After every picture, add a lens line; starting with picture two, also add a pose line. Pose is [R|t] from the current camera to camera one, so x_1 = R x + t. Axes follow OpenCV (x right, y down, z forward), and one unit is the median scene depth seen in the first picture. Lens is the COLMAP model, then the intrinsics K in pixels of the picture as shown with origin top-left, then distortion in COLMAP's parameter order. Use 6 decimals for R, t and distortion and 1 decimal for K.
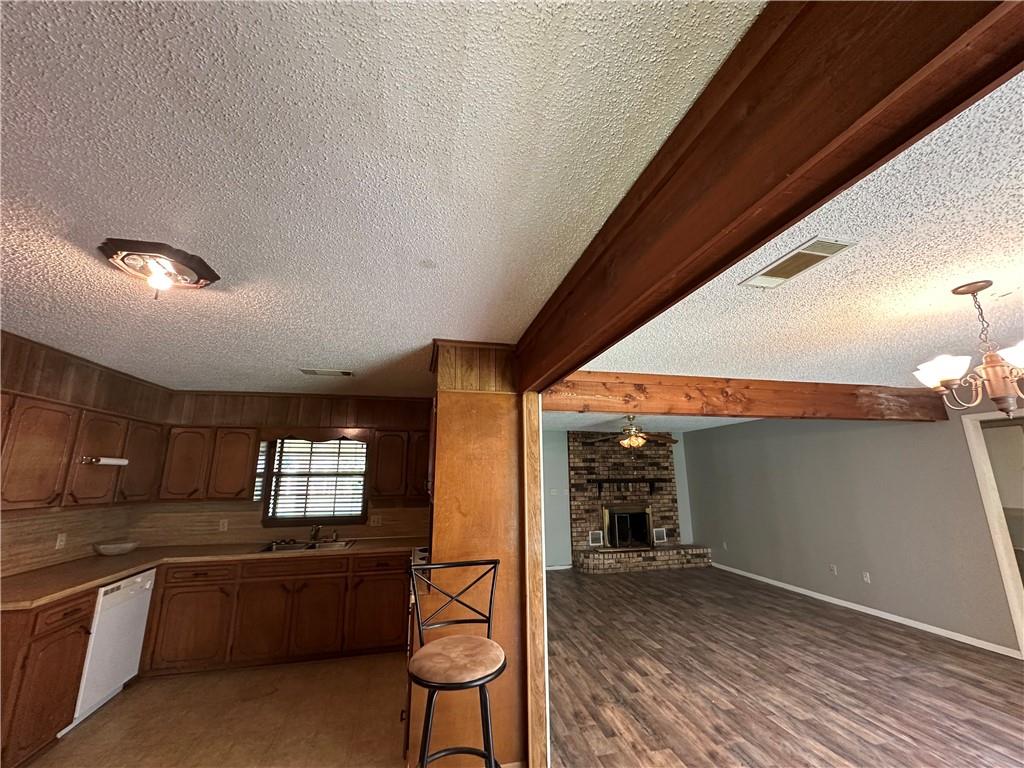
lens RADIAL K [[408.3, 0, 512.5], [0, 408.3, 384.0], [0, 0, 1]] dist [-0.003735, 0.000905]
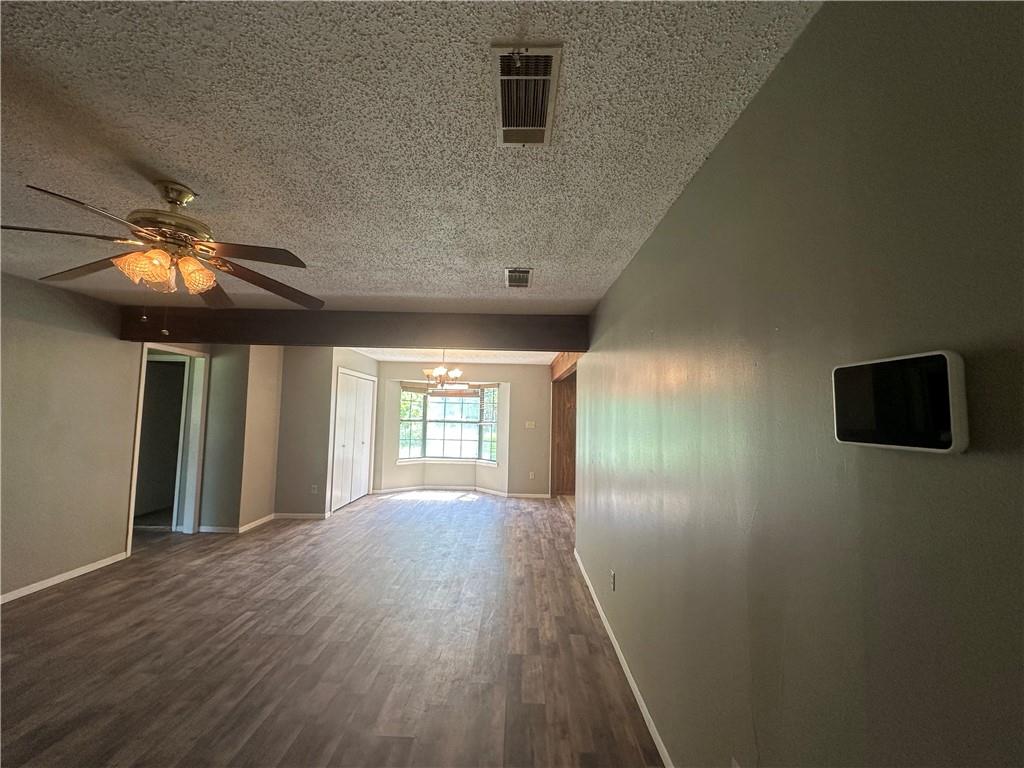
lens RADIAL K [[408.3, 0, 511.4], [0, 408.3, 385.0], [0, 0, 1]] dist [-0.003735, 0.000905]
pose [[-0.974608, 0.003049, 0.223897, -0.032348], [-0.063036, 0.955732, -0.287406, 0.429150], [-0.214862, -0.294222, -0.931272, 1.760817]]
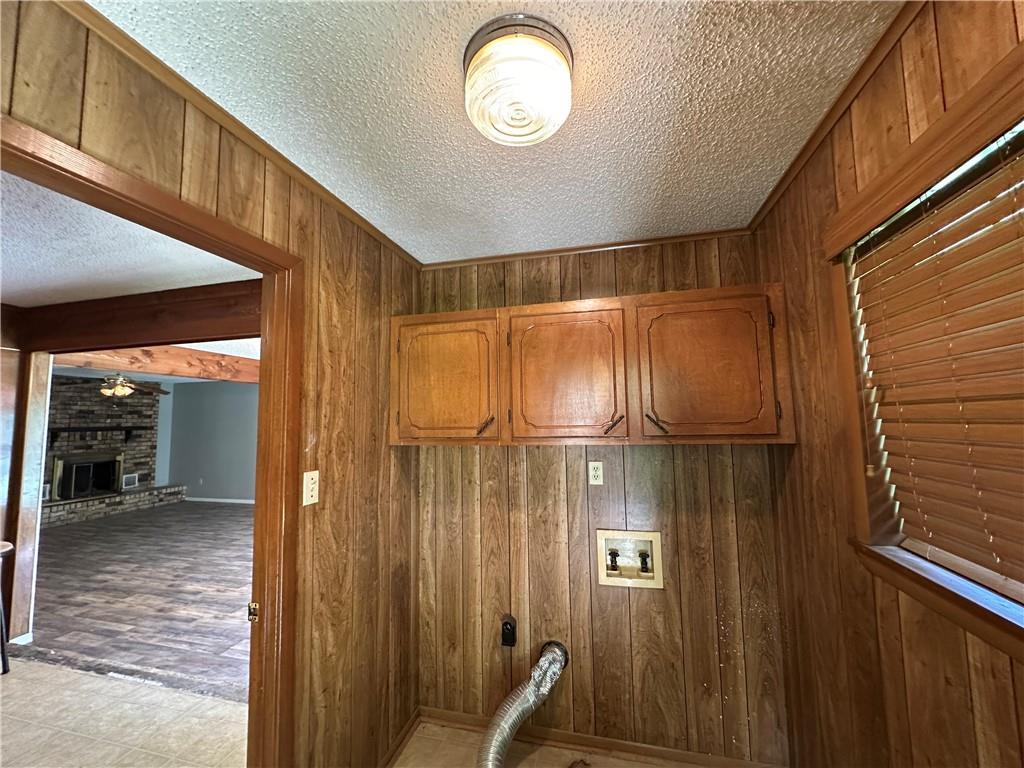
lens RADIAL K [[408.3, 0, 512.0], [0, 408.3, 384.8], [0, 0, 1]] dist [-0.003735, 0.000905]
pose [[0.453484, 0.075442, 0.888066, -0.250382], [-0.183191, 0.983026, 0.010036, -0.098843], [-0.872235, -0.167236, 0.459607, -0.506803]]
